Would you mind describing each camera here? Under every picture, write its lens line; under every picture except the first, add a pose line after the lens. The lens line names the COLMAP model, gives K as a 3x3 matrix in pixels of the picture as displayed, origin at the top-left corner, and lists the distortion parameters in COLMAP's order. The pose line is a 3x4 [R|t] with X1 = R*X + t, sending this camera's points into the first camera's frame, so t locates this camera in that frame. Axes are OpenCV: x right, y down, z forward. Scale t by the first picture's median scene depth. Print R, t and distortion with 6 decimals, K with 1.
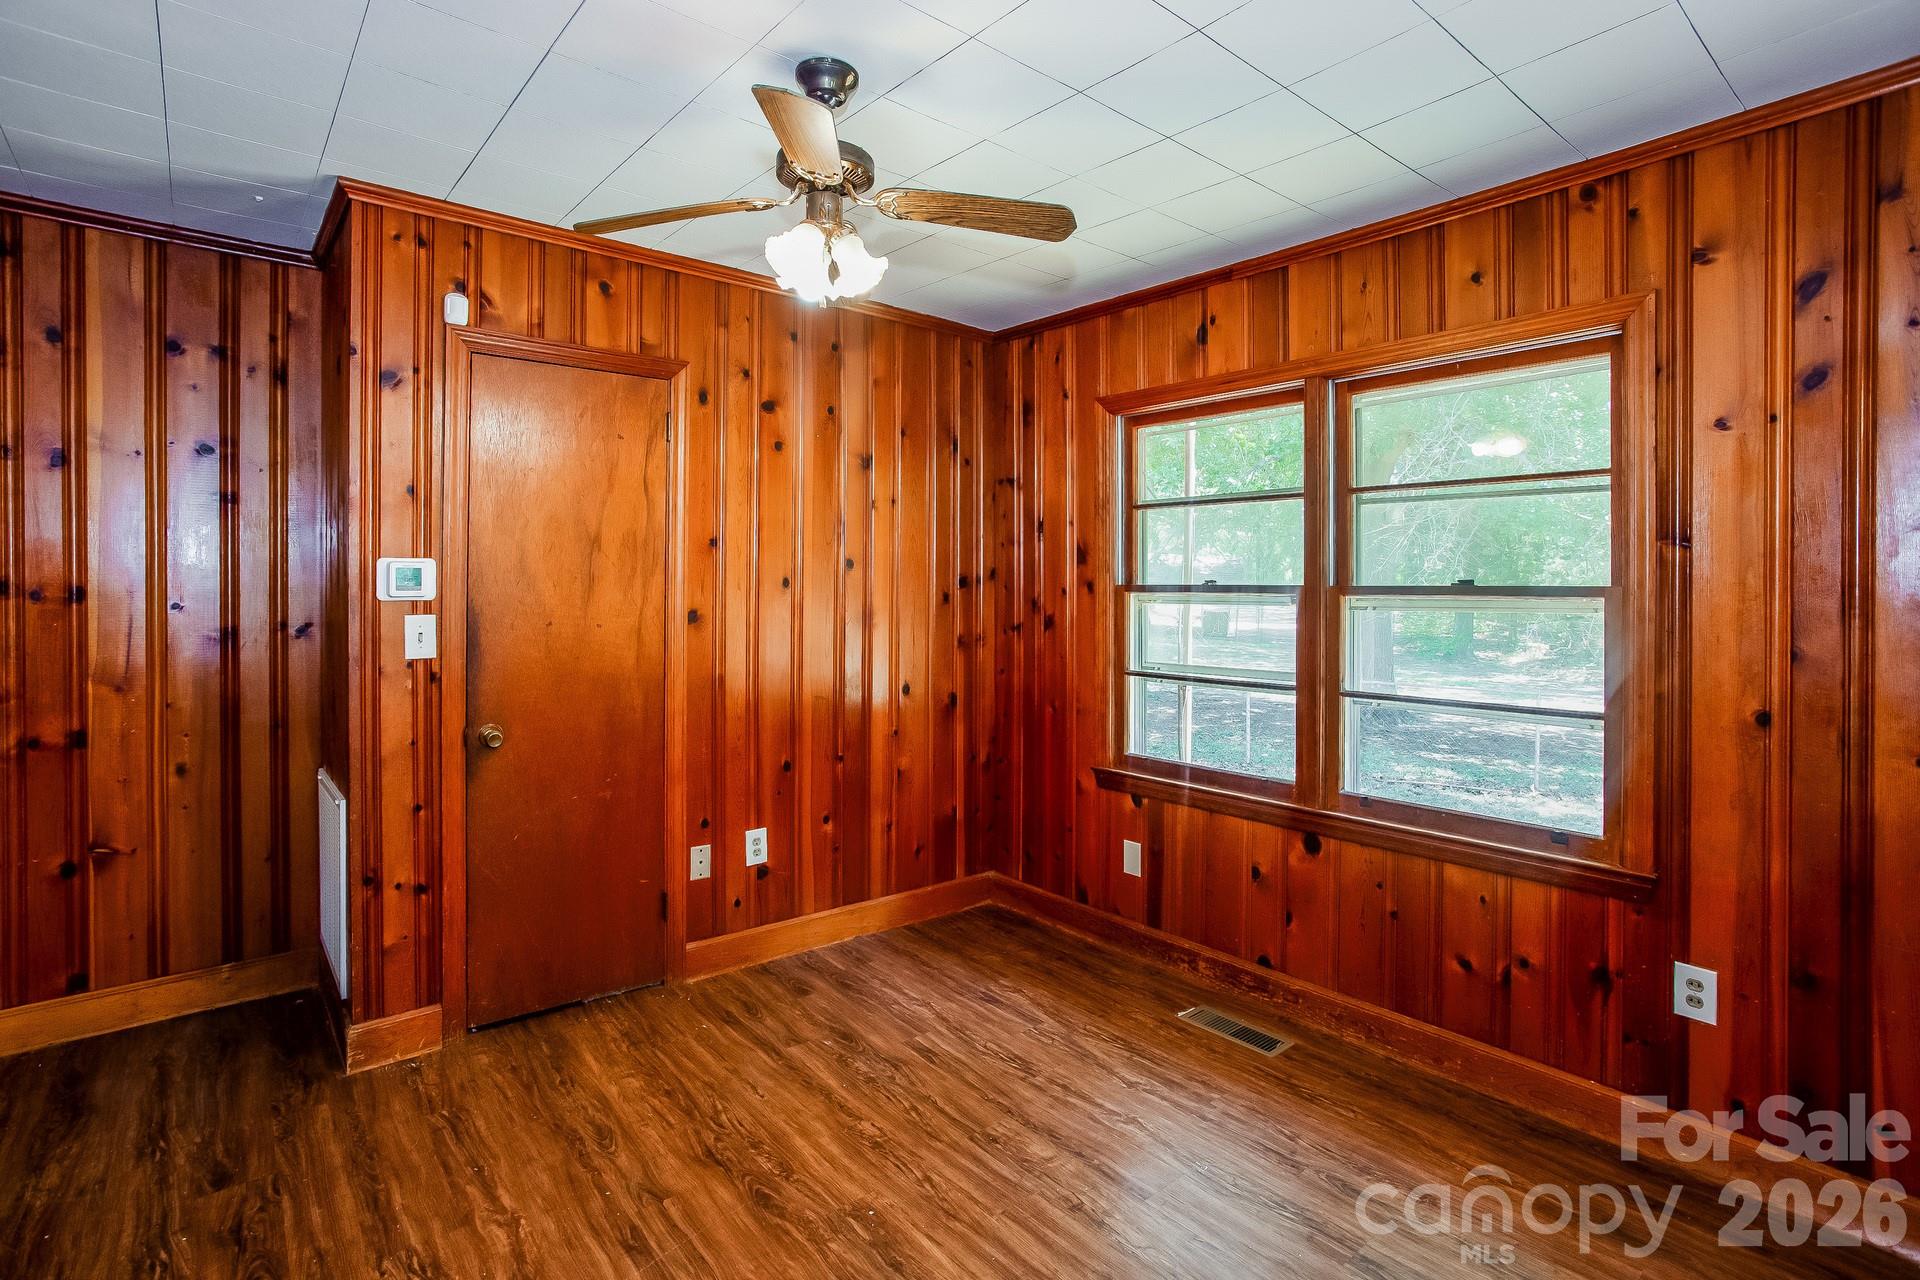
lens RADIAL K [[961.1, 0, 984.9], [0, 961.1, 590.8], [0, 0, 1]] dist [-0.029390, 0.009197]
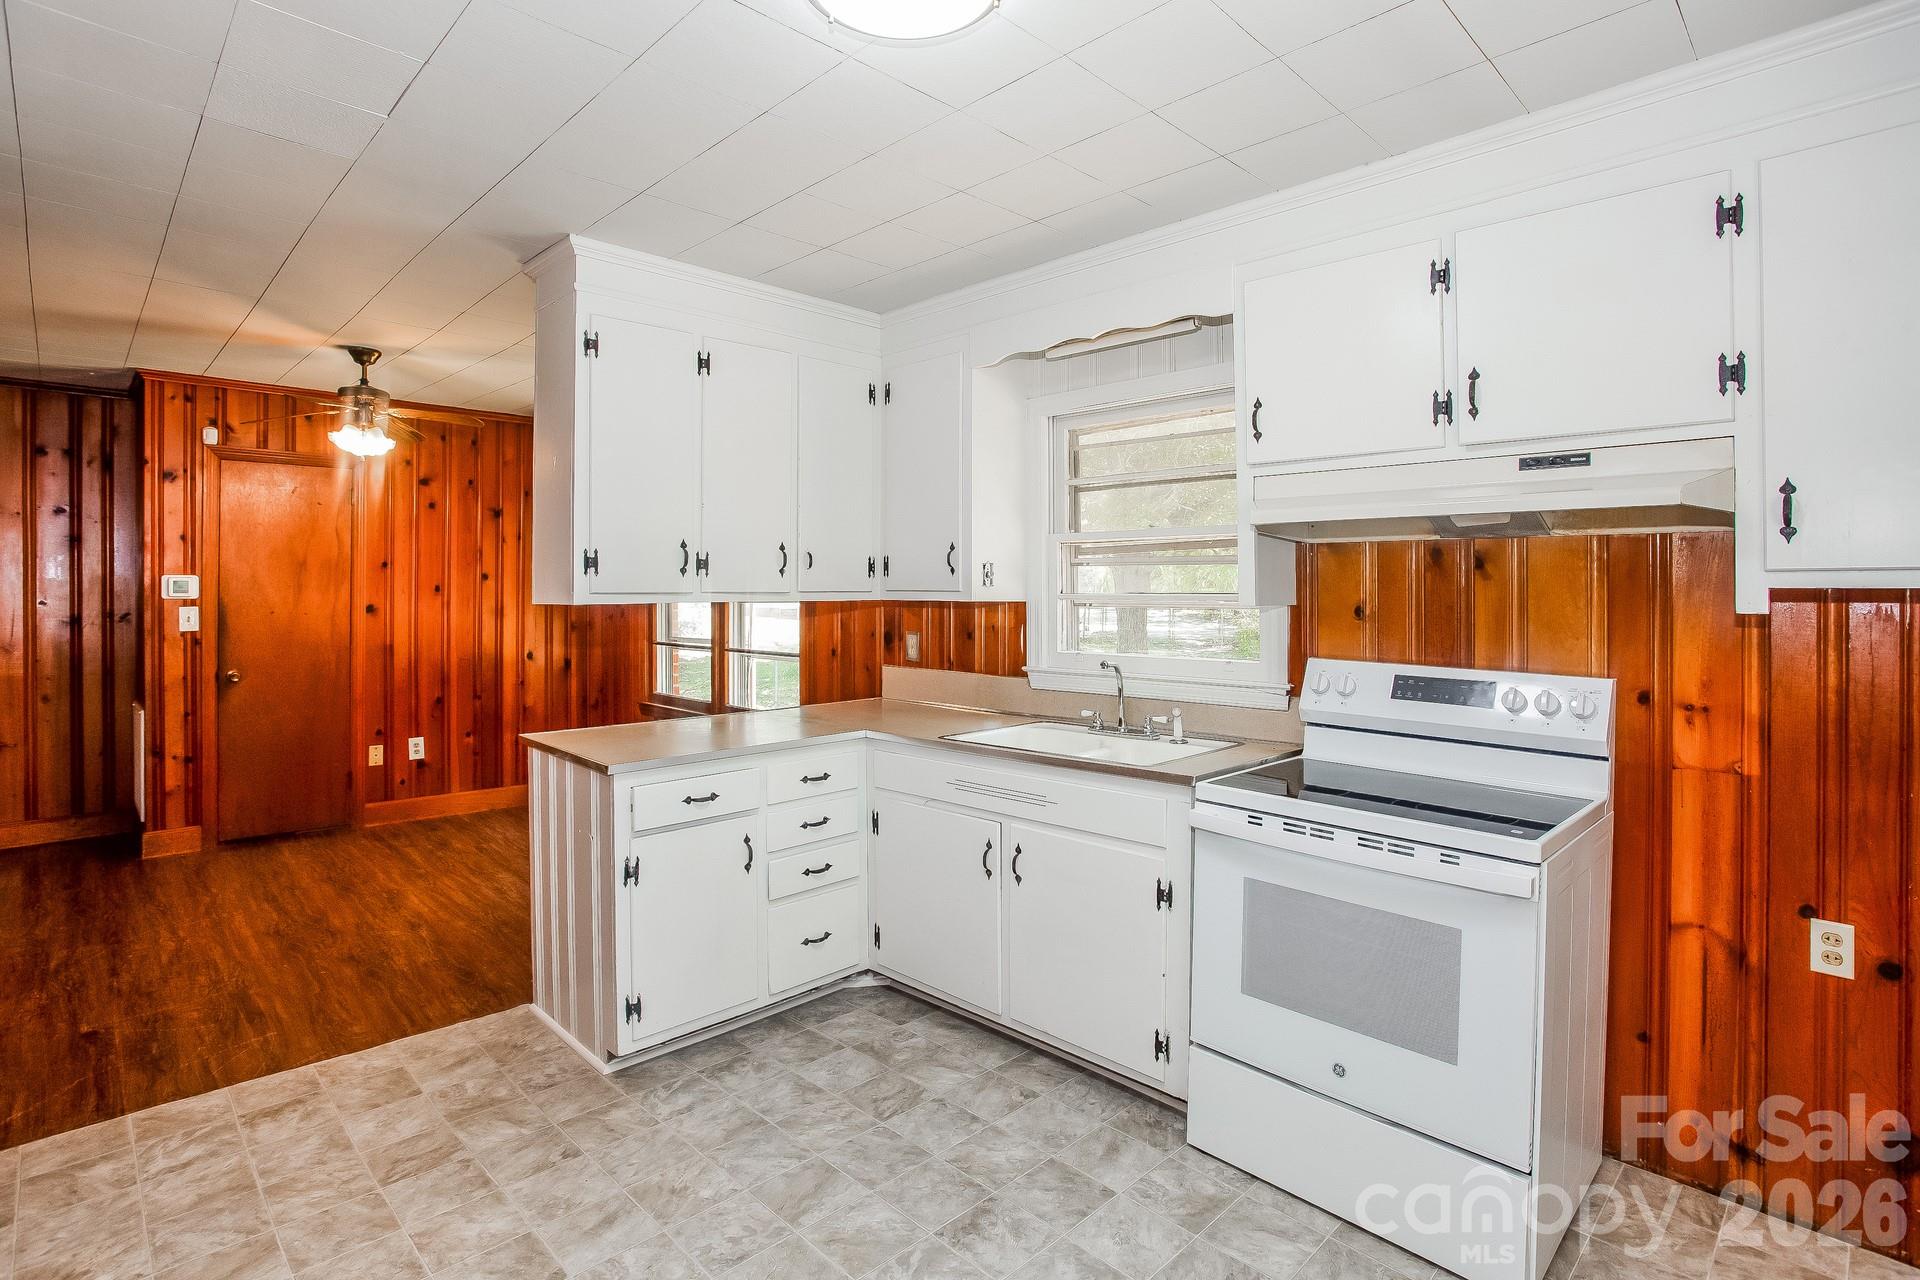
lens RADIAL K [[961.1, 0, 977.3], [0, 961.1, 596.4], [0, 0, 1]] dist [-0.029390, 0.009197]
pose [[0.996934, -0.000691, 0.078243, 0.691925], [0.000628, 0.999999, 0.000823, 0.004803], [-0.078243, -0.000772, 0.996934, -0.823901]]
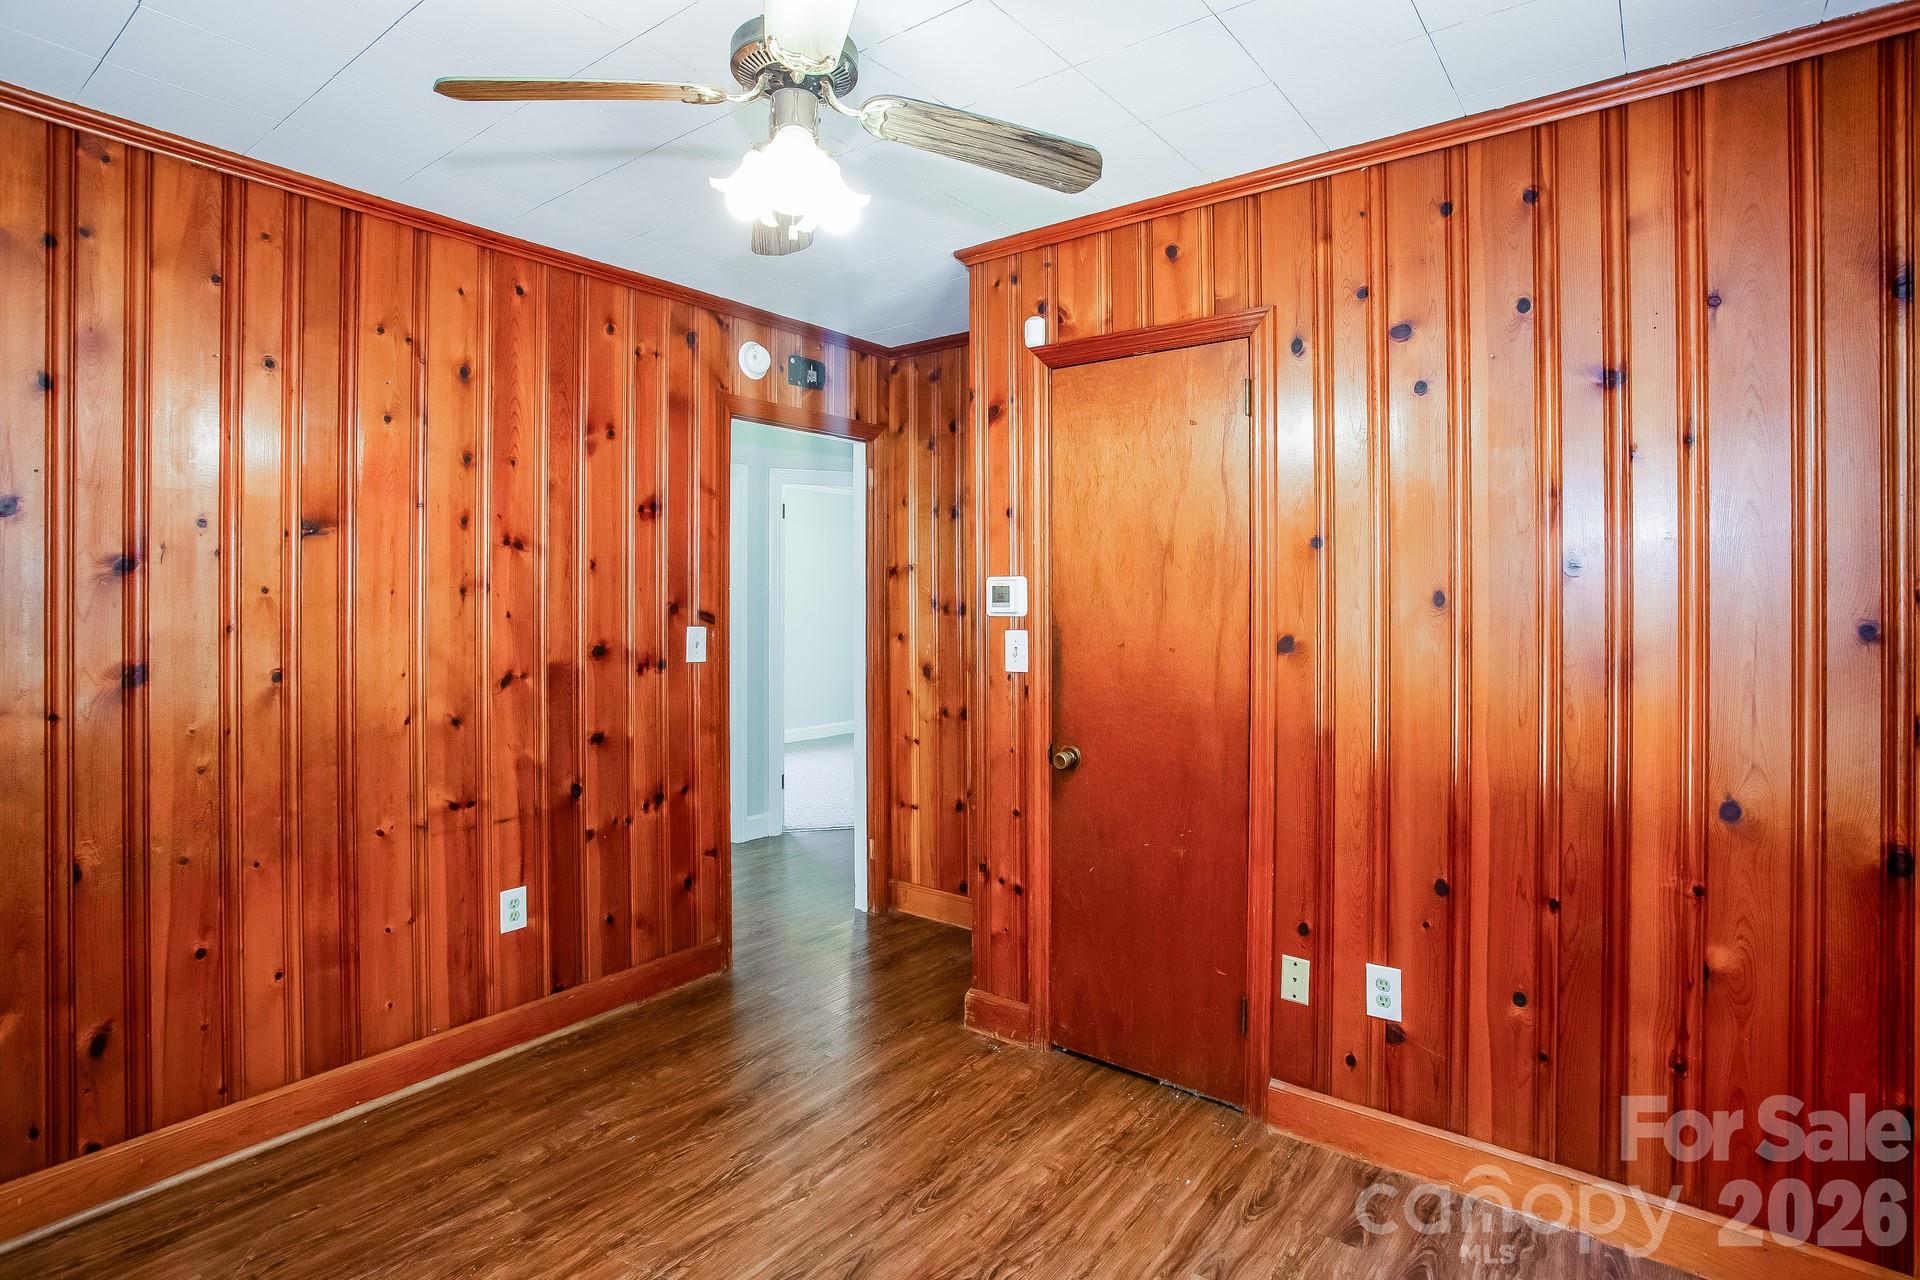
lens RADIAL K [[961.1, 0, 927.6], [0, 961.1, 608.8], [0, 0, 1]] dist [-0.029390, 0.009197]
pose [[0.204322, 0.004724, -0.978892, 0.402332], [-0.009434, 0.999951, 0.002856, -0.000669], [0.978858, 0.008652, 0.204356, 0.635680]]
